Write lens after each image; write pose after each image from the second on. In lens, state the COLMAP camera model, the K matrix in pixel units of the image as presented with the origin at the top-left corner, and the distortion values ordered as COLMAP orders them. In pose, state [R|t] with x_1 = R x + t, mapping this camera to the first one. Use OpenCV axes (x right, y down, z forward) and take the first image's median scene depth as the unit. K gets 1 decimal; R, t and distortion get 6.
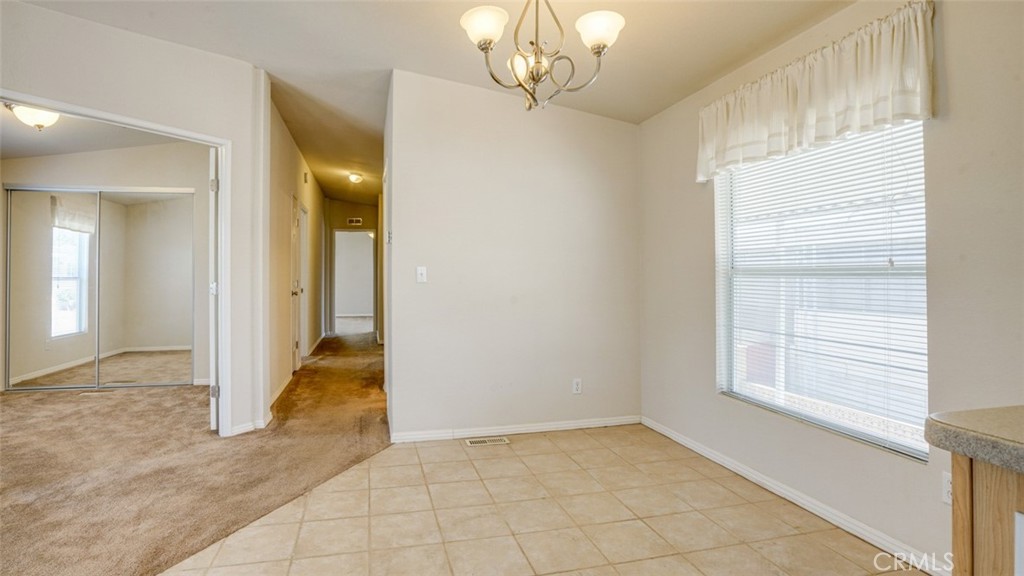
lens RADIAL K [[494.9, 0, 479.4], [0, 494.9, 267.0], [0, 0, 1]] dist [-0.045694, 0.000318]
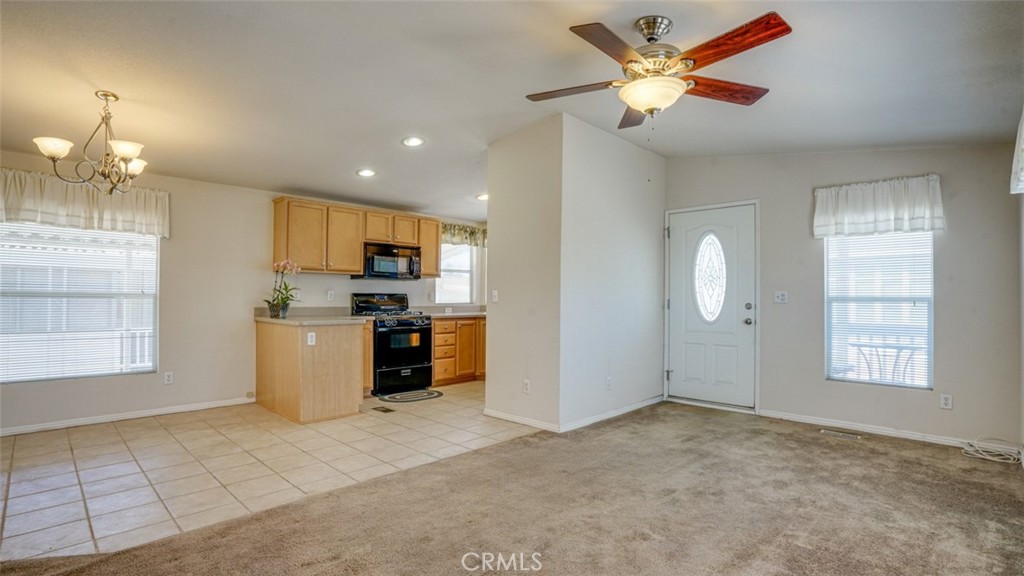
lens RADIAL K [[493.7, 0, 500.3], [0, 493.7, 294.2], [0, 0, 1]] dist [-0.055704, 0.024098]
pose [[-0.534174, 0.010189, 0.845313, -1.083423], [-0.022288, 0.999410, -0.026131, 0.011056], [-0.845080, -0.032799, -0.533632, 0.410670]]
